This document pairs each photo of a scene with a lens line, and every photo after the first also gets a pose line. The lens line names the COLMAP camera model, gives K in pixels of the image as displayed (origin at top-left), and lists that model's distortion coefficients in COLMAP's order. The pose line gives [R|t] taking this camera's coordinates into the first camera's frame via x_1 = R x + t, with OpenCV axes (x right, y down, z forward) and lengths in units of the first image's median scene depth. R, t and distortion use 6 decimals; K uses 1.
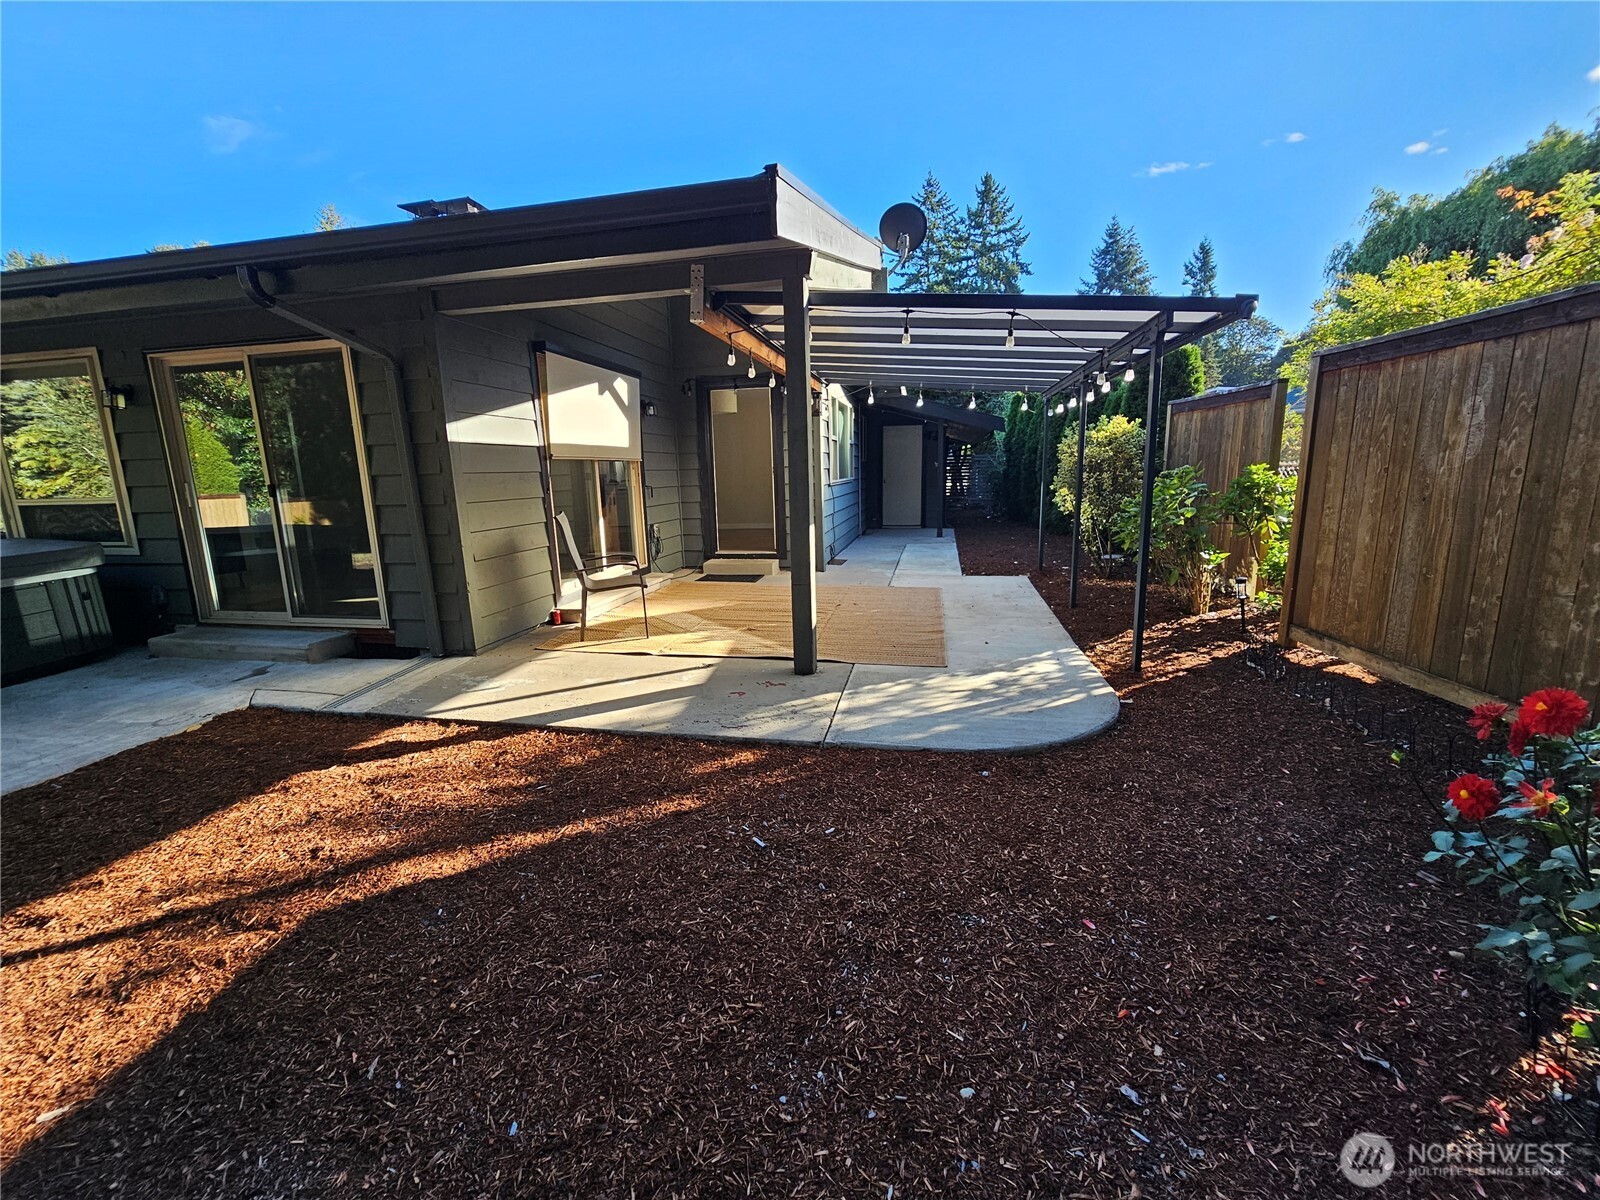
lens RADIAL K [[653.4, 0, 791.9], [0, 653.4, 598.4], [0, 0, 1]] dist [-0.002139, 0.000291]
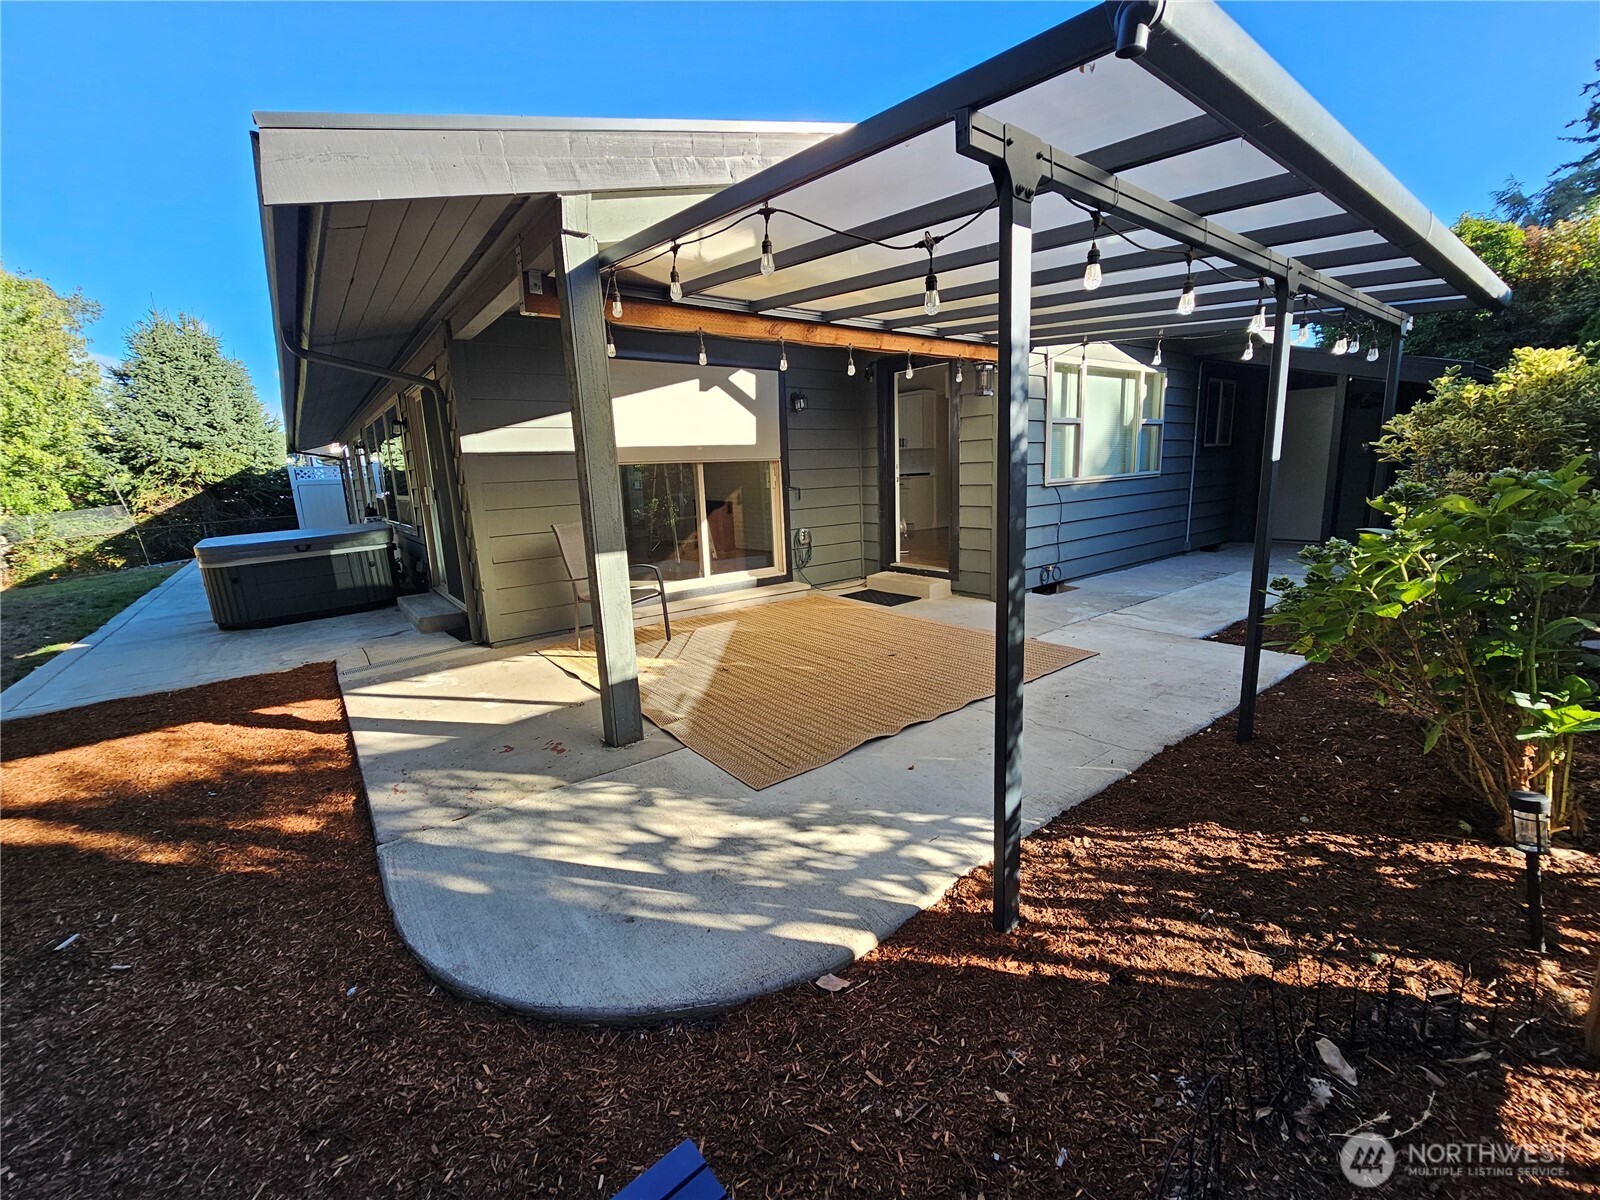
lens RADIAL K [[653.4, 0, 791.9], [0, 653.4, 598.4], [0, 0, 1]] dist [-0.002139, 0.000291]
pose [[0.756846, 0.118992, -0.642670, 0.816350], [-0.103915, 0.992688, 0.061423, -0.156410], [0.645280, 0.020295, 0.763677, 0.641044]]
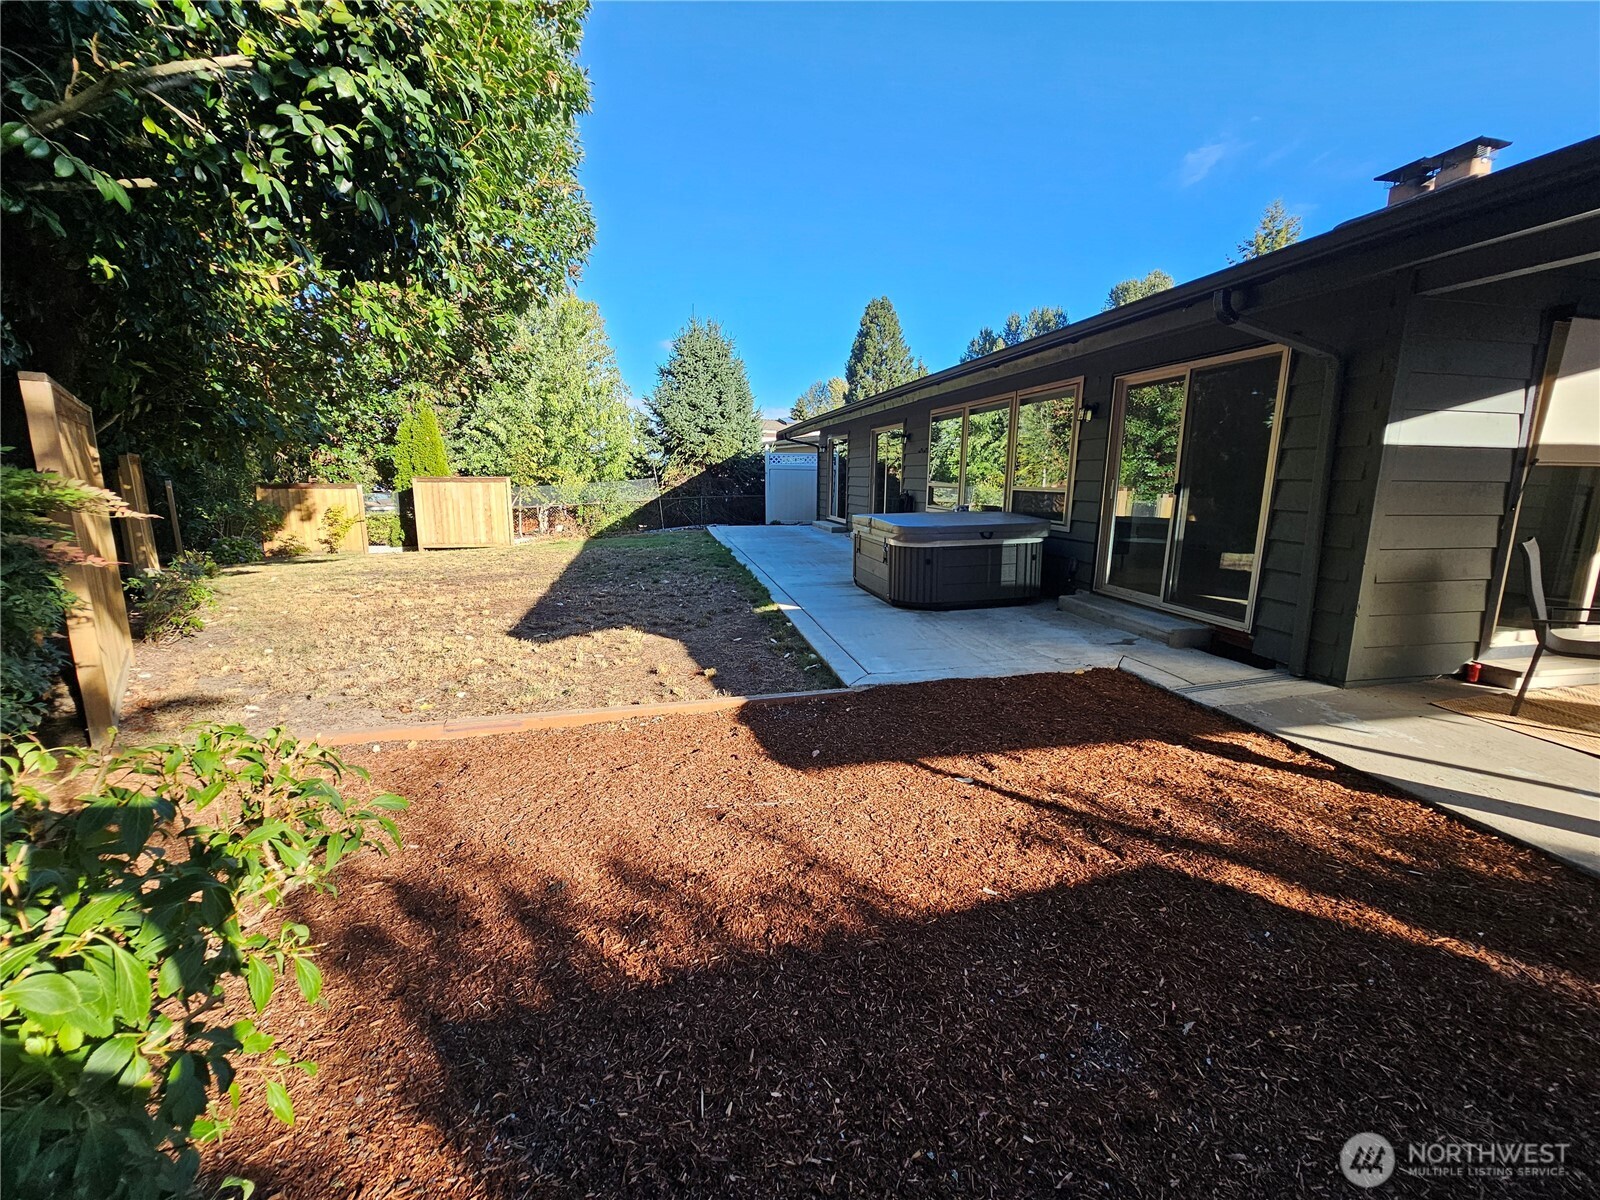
lens RADIAL K [[648.5, 0, 804.2], [0, 648.5, 604.7], [0, 0, 1]] dist [-0.002936, -0.000415]
pose [[0.405349, 0.207369, -0.890332, -0.033808], [-0.195355, 0.971083, 0.137236, 0.001294], [0.893045, 0.118303, 0.434138, -0.058129]]
